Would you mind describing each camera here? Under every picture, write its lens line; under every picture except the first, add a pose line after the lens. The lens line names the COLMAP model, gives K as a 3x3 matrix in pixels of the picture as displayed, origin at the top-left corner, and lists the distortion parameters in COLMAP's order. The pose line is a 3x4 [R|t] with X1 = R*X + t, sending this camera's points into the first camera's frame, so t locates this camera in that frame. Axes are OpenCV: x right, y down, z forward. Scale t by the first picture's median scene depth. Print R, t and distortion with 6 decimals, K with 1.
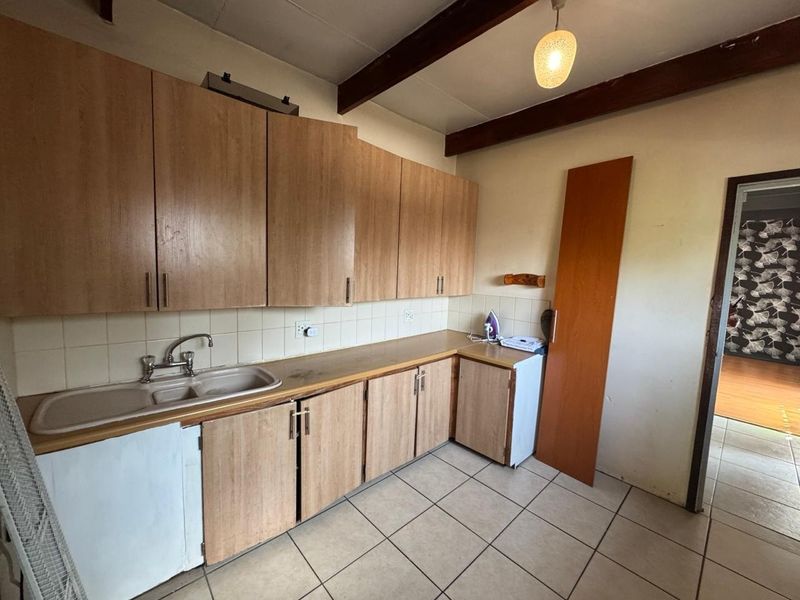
lens RADIAL K [[318.4, 0, 395.3], [0, 318.4, 301.4], [0, 0, 1]] dist [-0.012649, 0.000140]
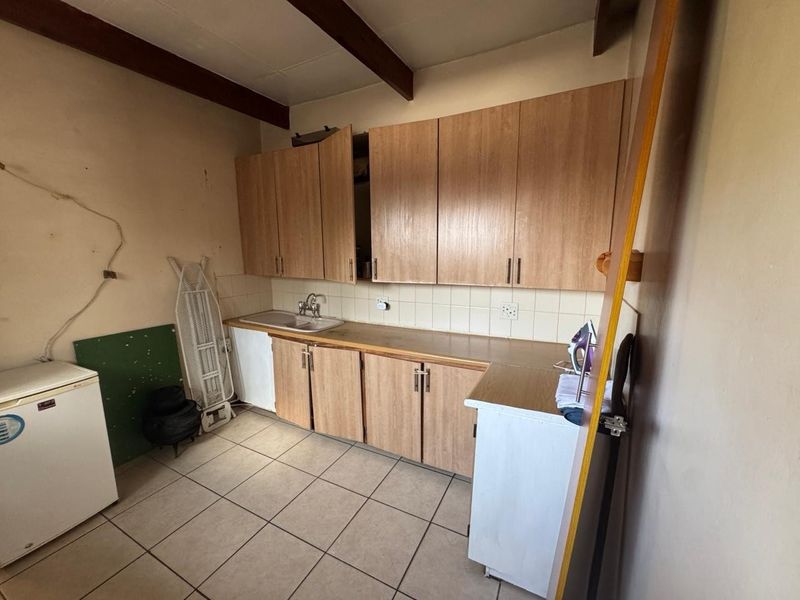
lens RADIAL K [[322.9, 0, 400.0], [0, 322.9, 300.0], [0, 0, 1]] dist [0.000771, -0.000045]
pose [[0.351877, 0.115249, -0.928924, 0.944338], [-0.077543, 0.992569, 0.093772, -0.047234], [0.932829, 0.039035, 0.358199, 0.681952]]
